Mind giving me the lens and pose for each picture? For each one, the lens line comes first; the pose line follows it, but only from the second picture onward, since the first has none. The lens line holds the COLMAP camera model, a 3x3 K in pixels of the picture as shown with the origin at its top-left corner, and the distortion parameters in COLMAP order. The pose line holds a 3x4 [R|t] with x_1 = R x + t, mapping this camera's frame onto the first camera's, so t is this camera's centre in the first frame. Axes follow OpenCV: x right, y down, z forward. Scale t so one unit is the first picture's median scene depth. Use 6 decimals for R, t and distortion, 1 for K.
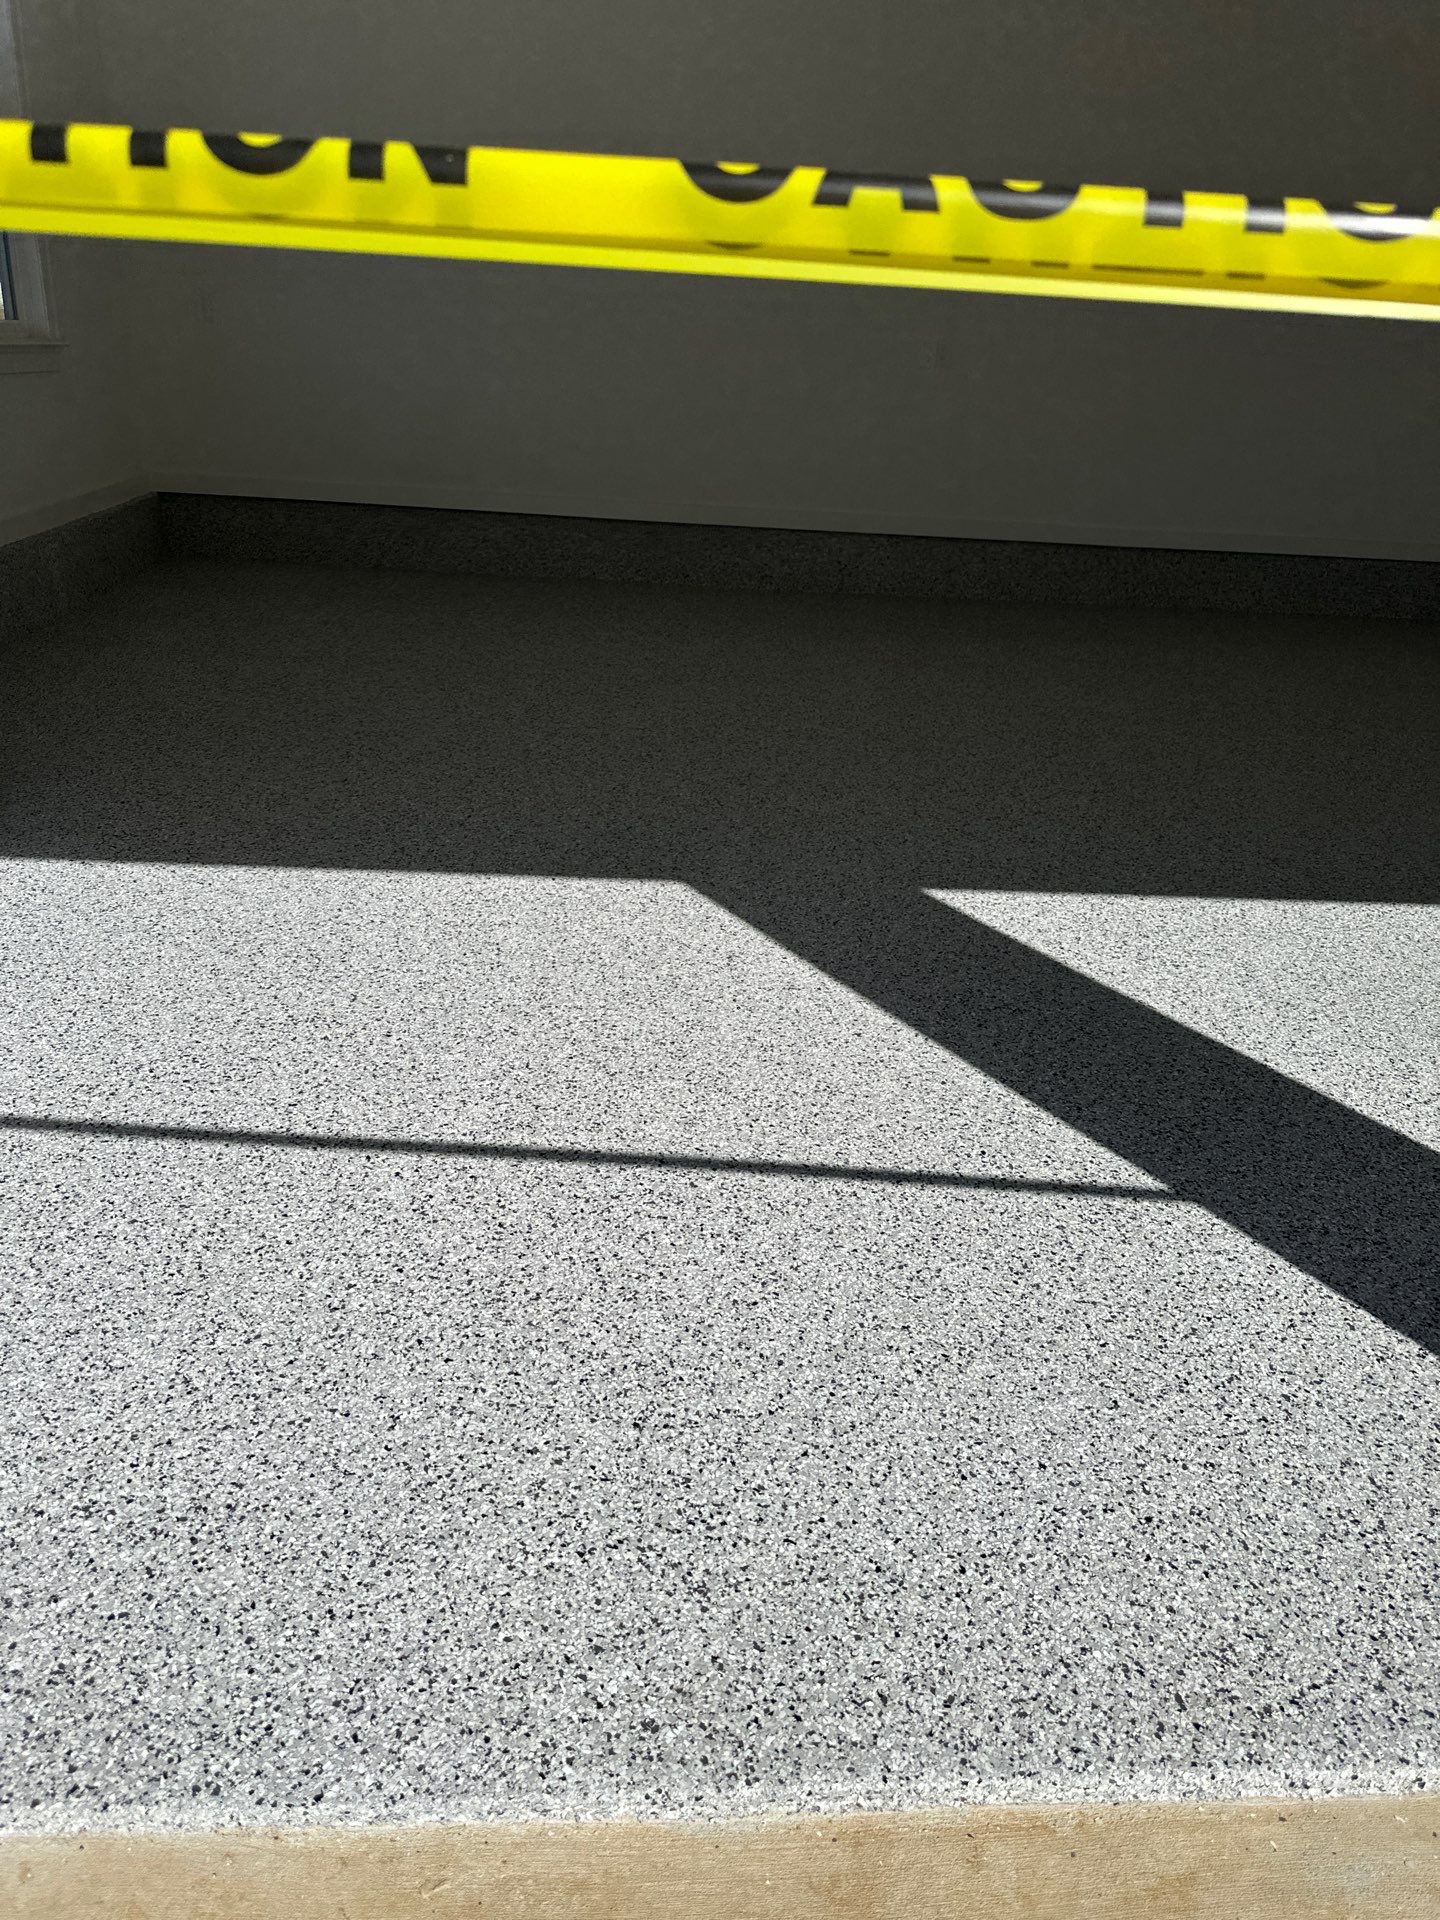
lens RADIAL K [[1334.5, 0, 720.0], [0, 1334.5, 960.0], [0, 0, 1]] dist [0.053310, -0.073974]
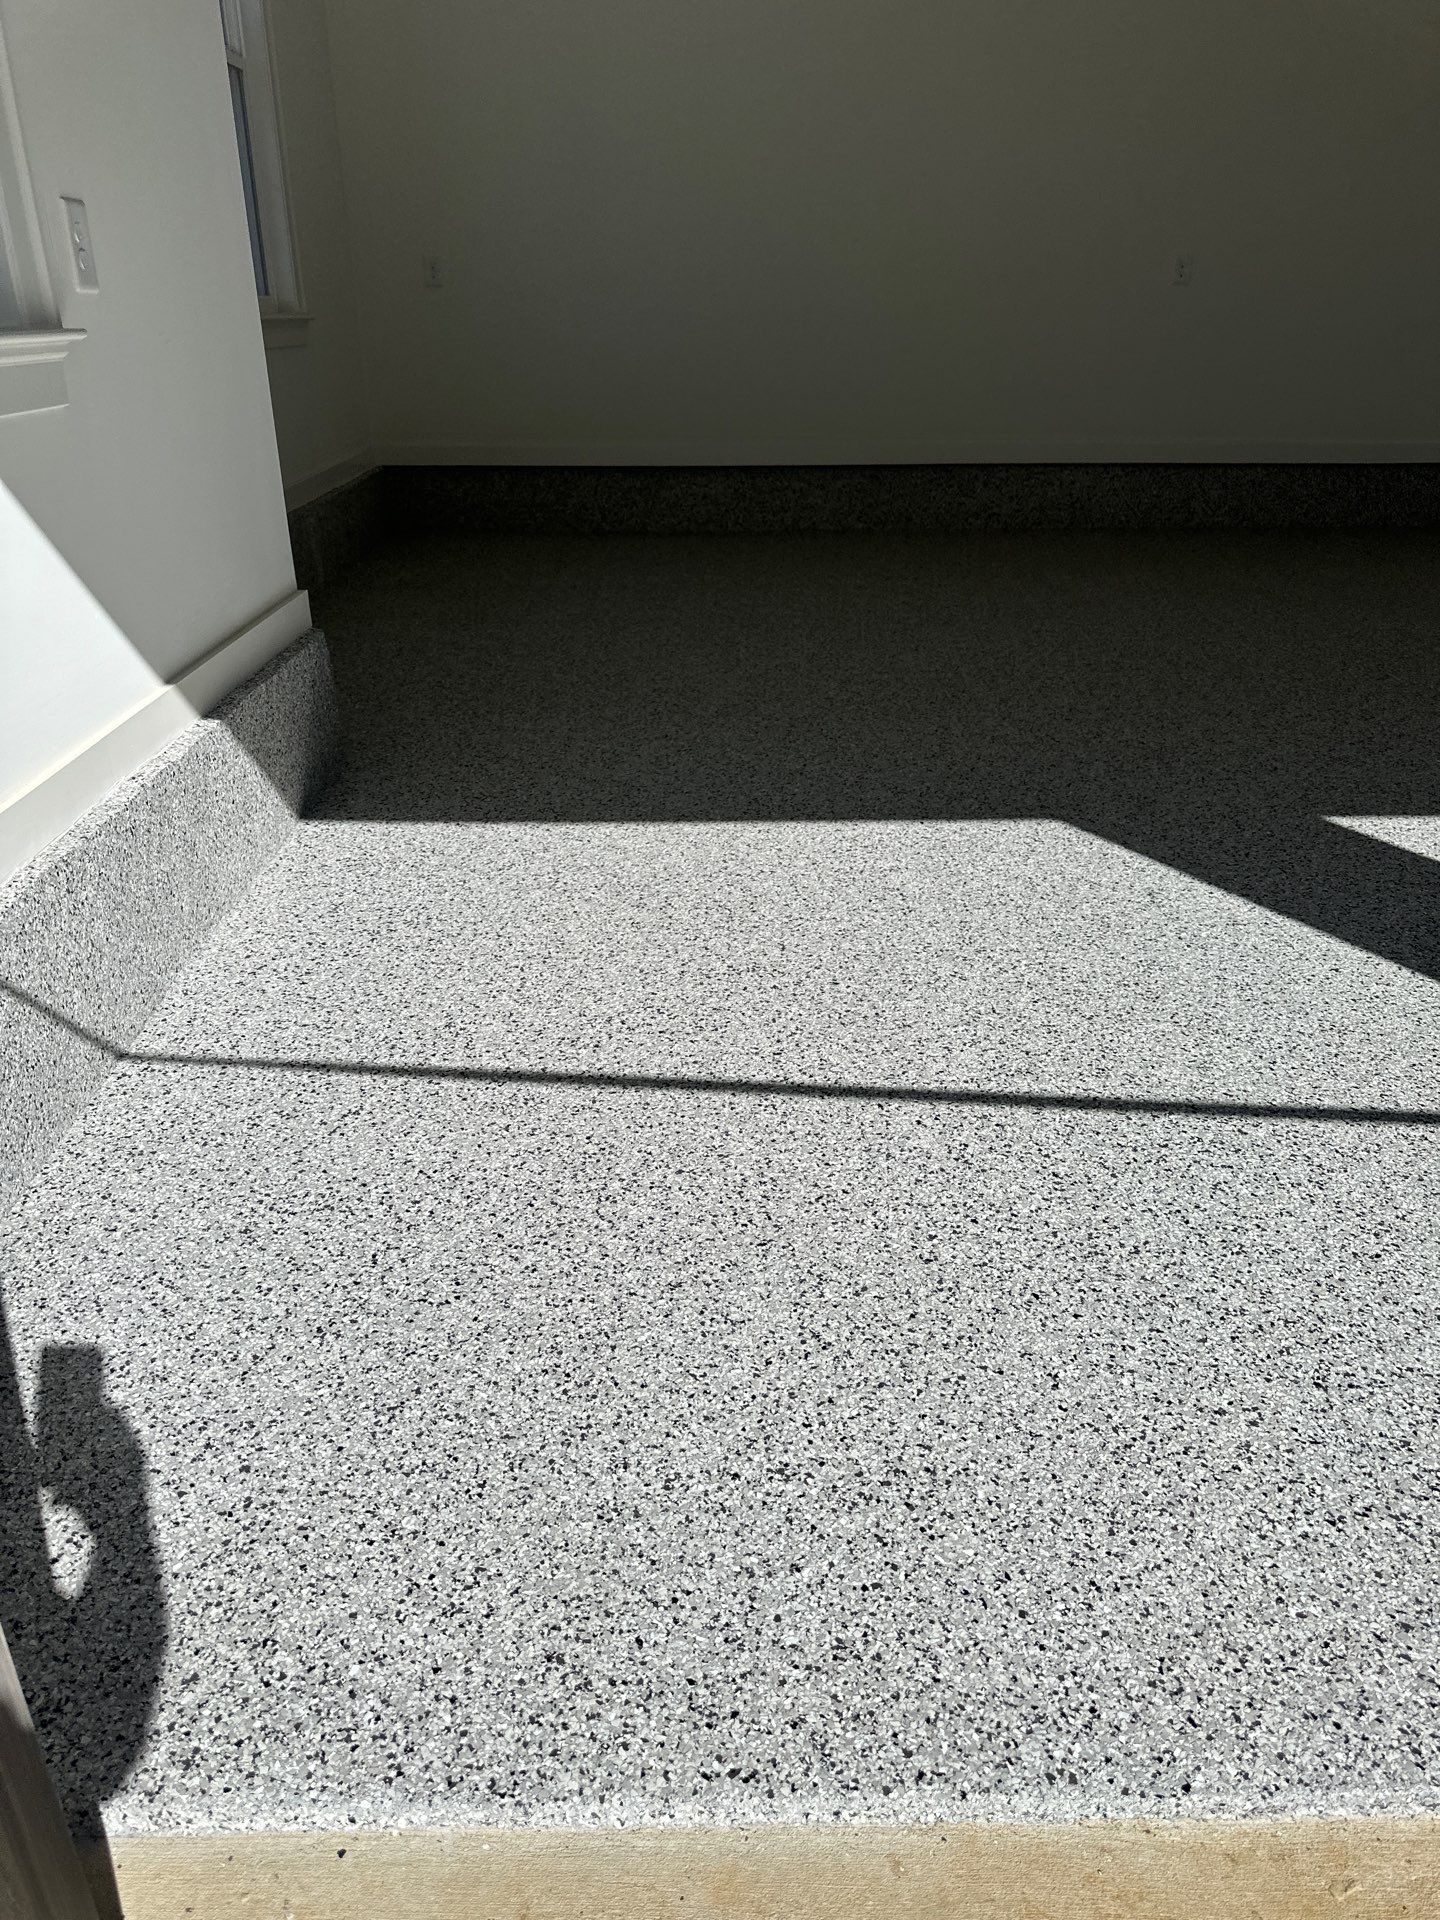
lens RADIAL K [[1334.5, 0, 720.0], [0, 1334.5, 960.0], [0, 0, 1]] dist [0.053310, -0.073974]
pose [[0.996154, -0.031287, -0.081848, -0.404750], [0.033063, 0.999244, 0.020435, 0.027626], [0.081147, -0.023063, 0.996435, 0.064794]]
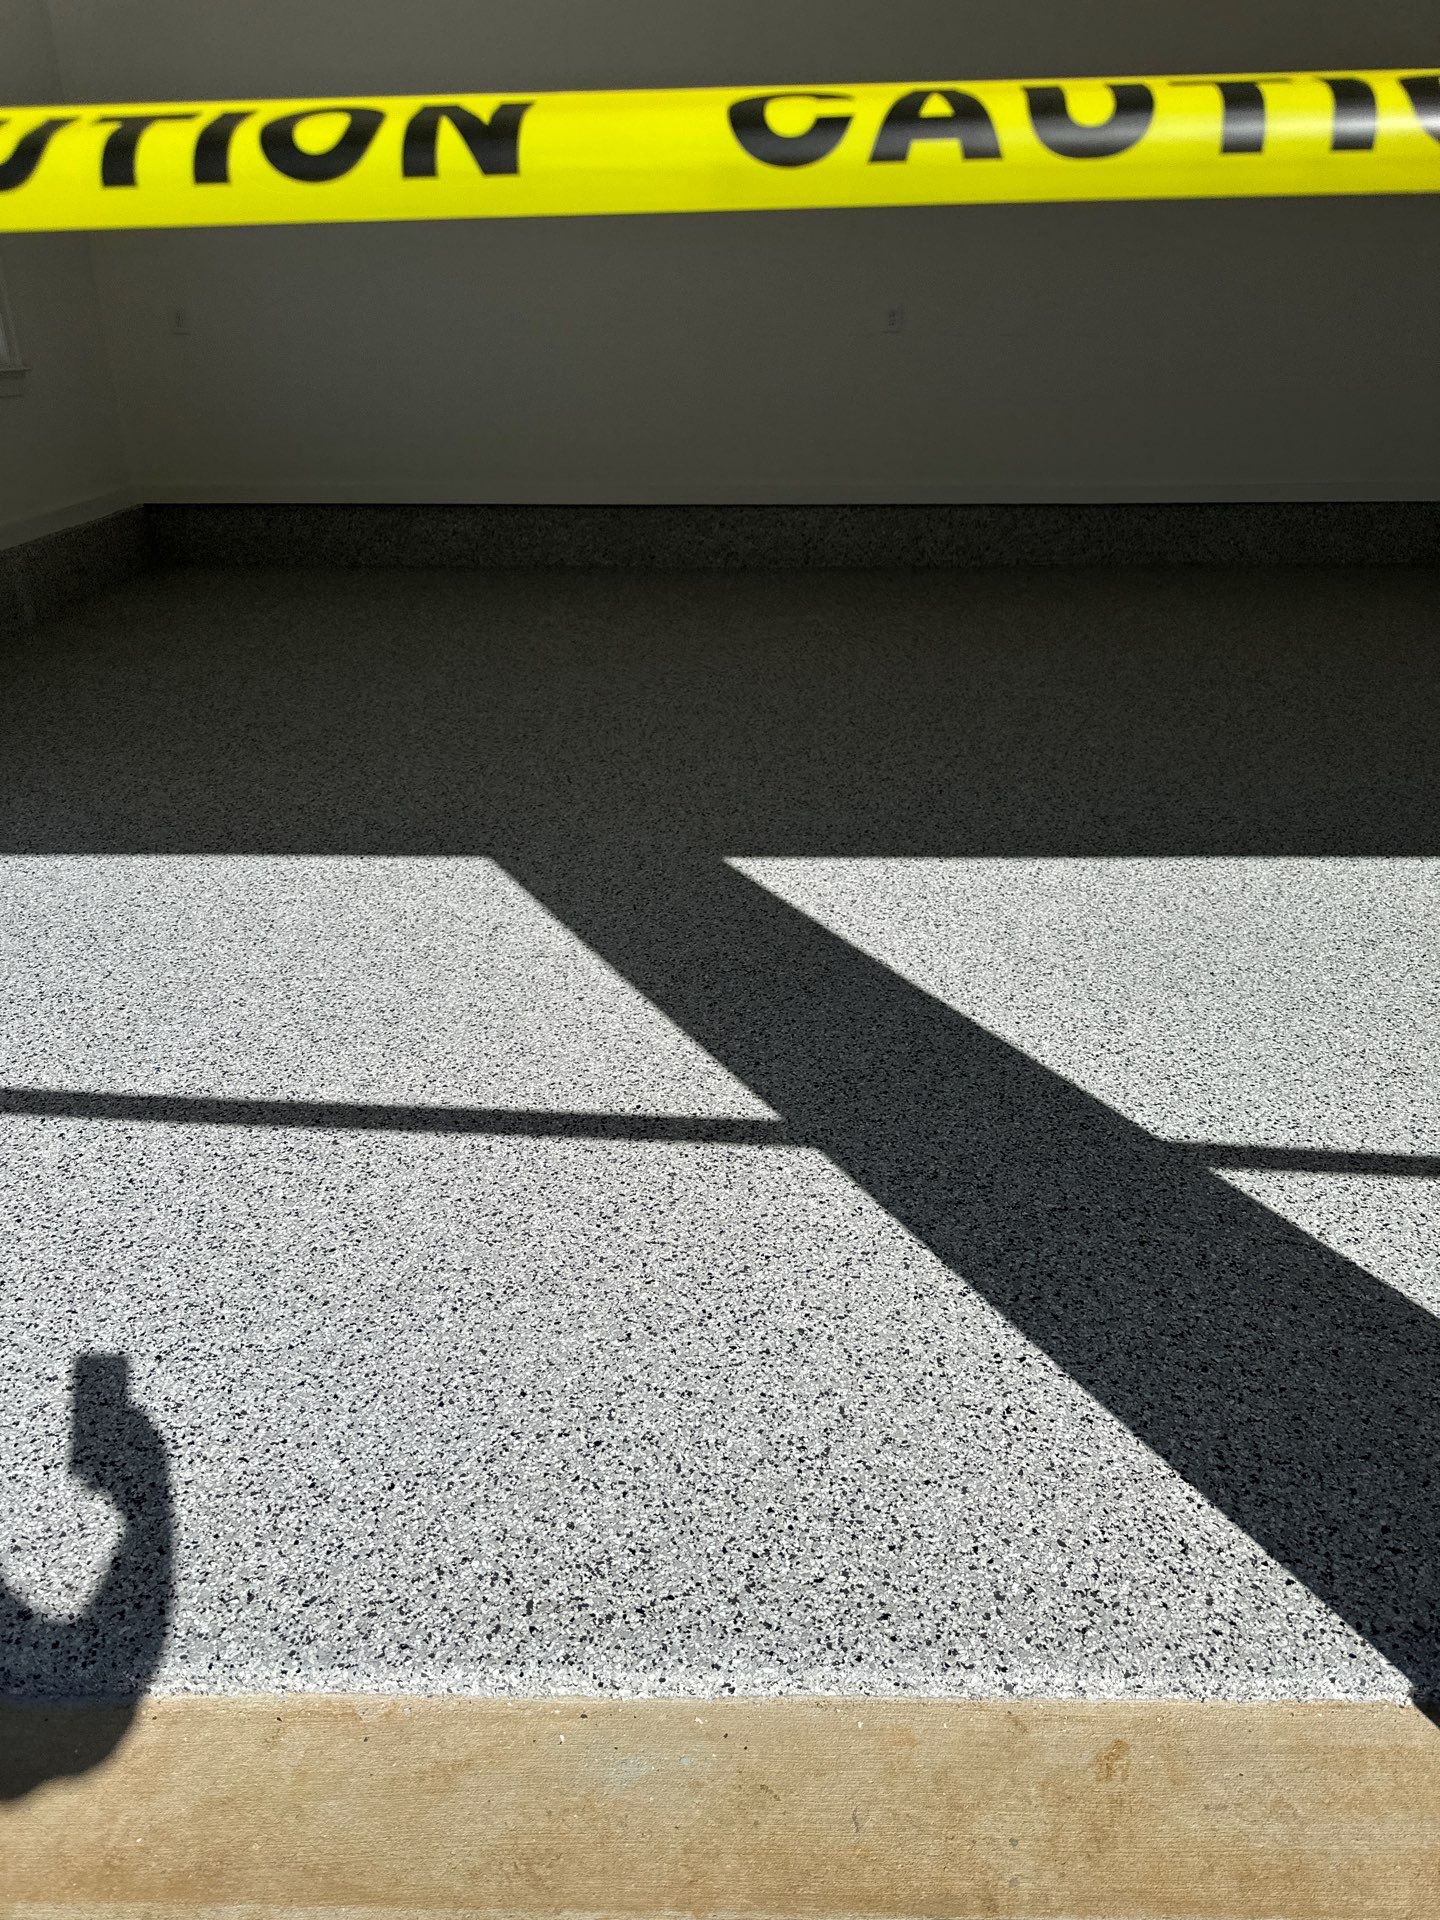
lens RADIAL K [[1334.5, 0, 720.0], [0, 1334.5, 960.0], [0, 0, 1]] dist [0.053310, -0.073974]
pose [[0.995067, -0.023939, -0.096277, 0.530936], [0.025255, 0.999603, 0.012473, 0.027008], [0.095940, -0.014843, 0.995276, -0.030920]]
